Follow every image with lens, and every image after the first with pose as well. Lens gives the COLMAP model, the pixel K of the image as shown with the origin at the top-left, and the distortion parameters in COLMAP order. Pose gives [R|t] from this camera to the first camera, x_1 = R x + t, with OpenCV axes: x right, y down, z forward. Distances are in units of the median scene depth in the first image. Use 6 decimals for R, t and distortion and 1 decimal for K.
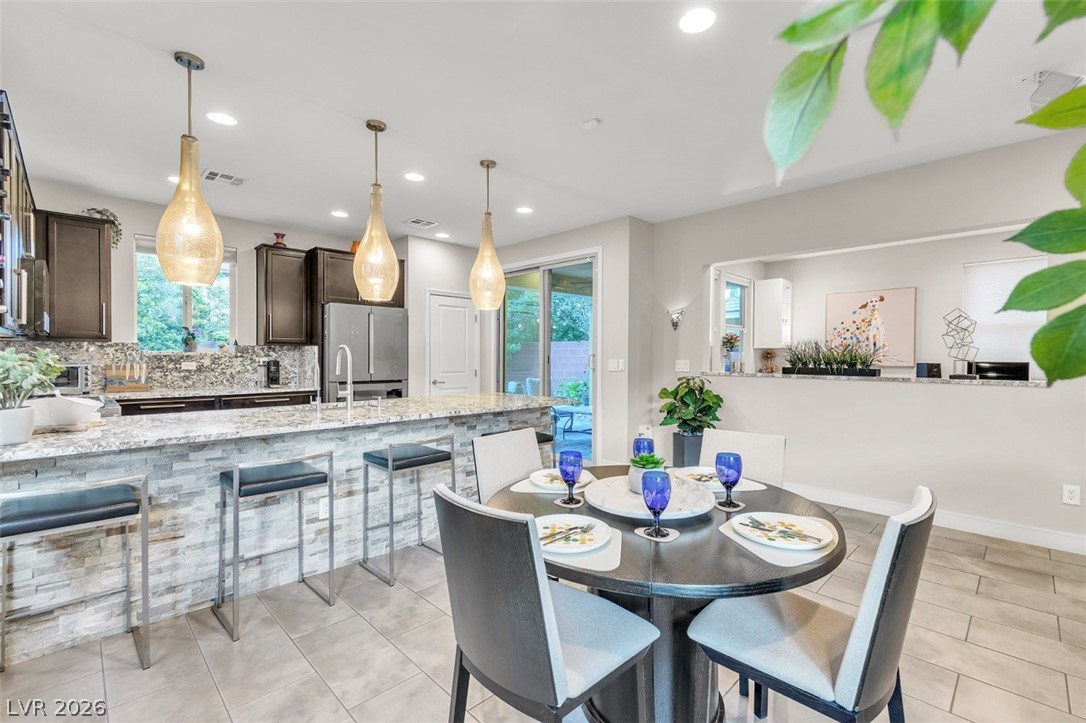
lens RADIAL K [[480.5, 0, 546.0], [0, 480.5, 361.0], [0, 0, 1]] dist [0.007060, -0.001262]
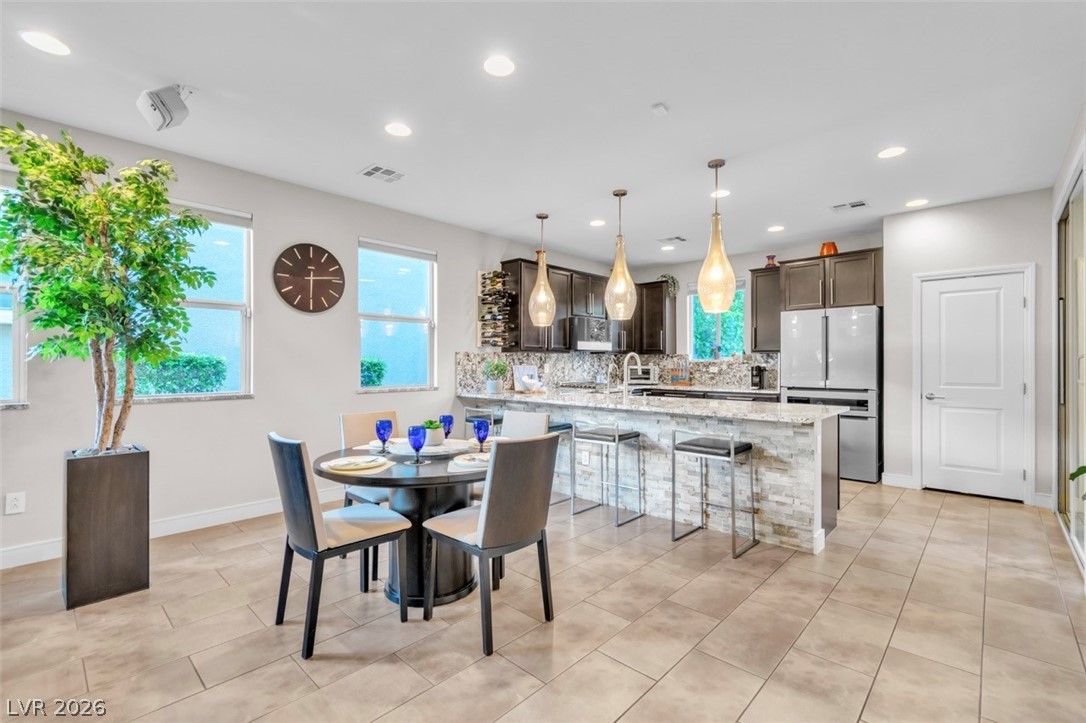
lens RADIAL K [[480.5, 0, 546.6], [0, 480.5, 361.4], [0, 0, 1]] dist [0.007060, -0.001262]
pose [[0.037169, -0.008151, -0.999276, 0.642722], [-0.012444, 0.999885, -0.008619, 0.004228], [0.999232, 0.012755, 0.037064, 0.475439]]
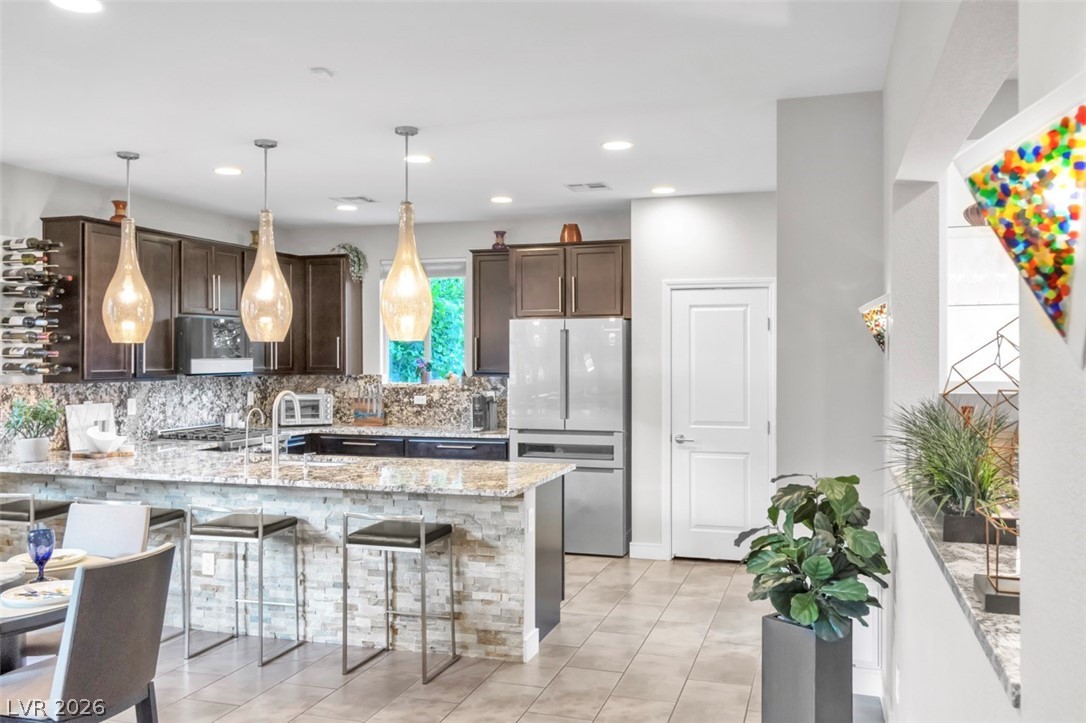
lens RADIAL K [[907.5, 0, 543.1], [0, 907.5, 354.9], [0, 0, 1]] dist [0.004978, -0.001553]
pose [[0.462700, -0.006358, -0.886492, 0.857276], [-0.007374, 0.999912, -0.011021, -0.057030], [0.886484, 0.011636, 0.462613, 0.438191]]
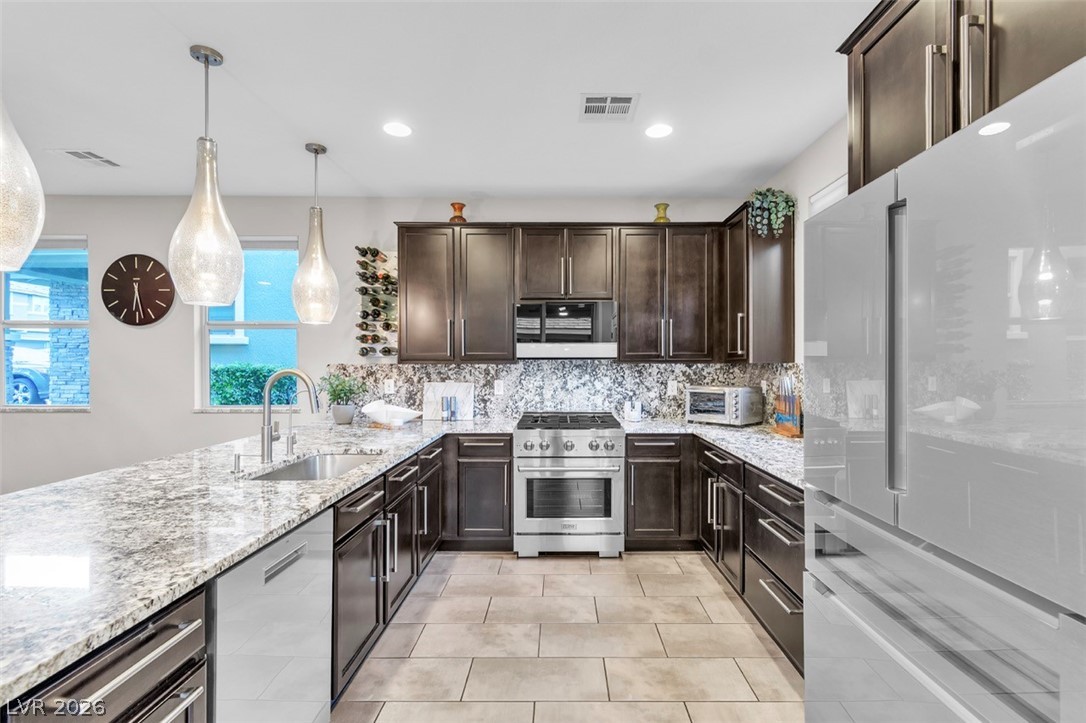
lens RADIAL K [[518.7, 0, 547.8], [0, 518.7, 366.2], [0, 0, 1]] dist [0.000873, -0.000122]
pose [[-0.707298, -0.001510, -0.706914, -0.103706], [-0.012813, 0.999861, 0.010684, -0.035147], [0.706799, 0.016615, -0.707219, 1.212322]]
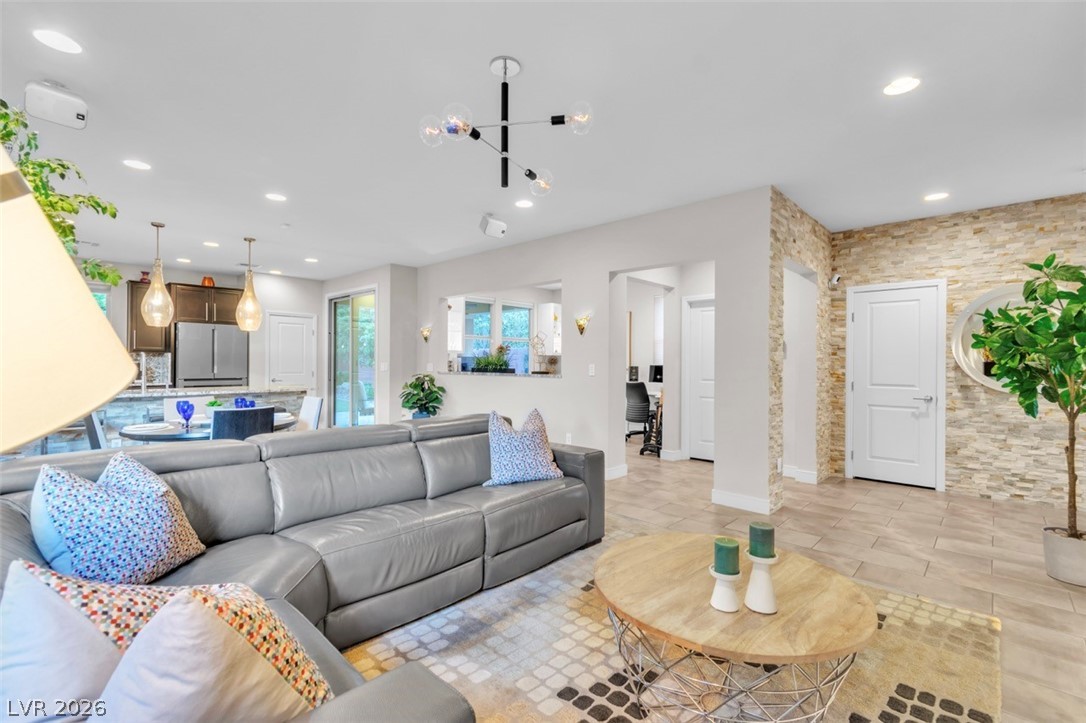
lens RADIAL K [[480.5, 0, 549.1], [0, 480.5, 365.2], [0, 0, 1]] dist [0.007060, -0.001262]
pose [[0.999171, 0.001666, 0.040670, 0.619474], [-0.001410, 0.999979, -0.006319, 0.012851], [-0.040679, 0.006256, 0.999153, -0.488920]]
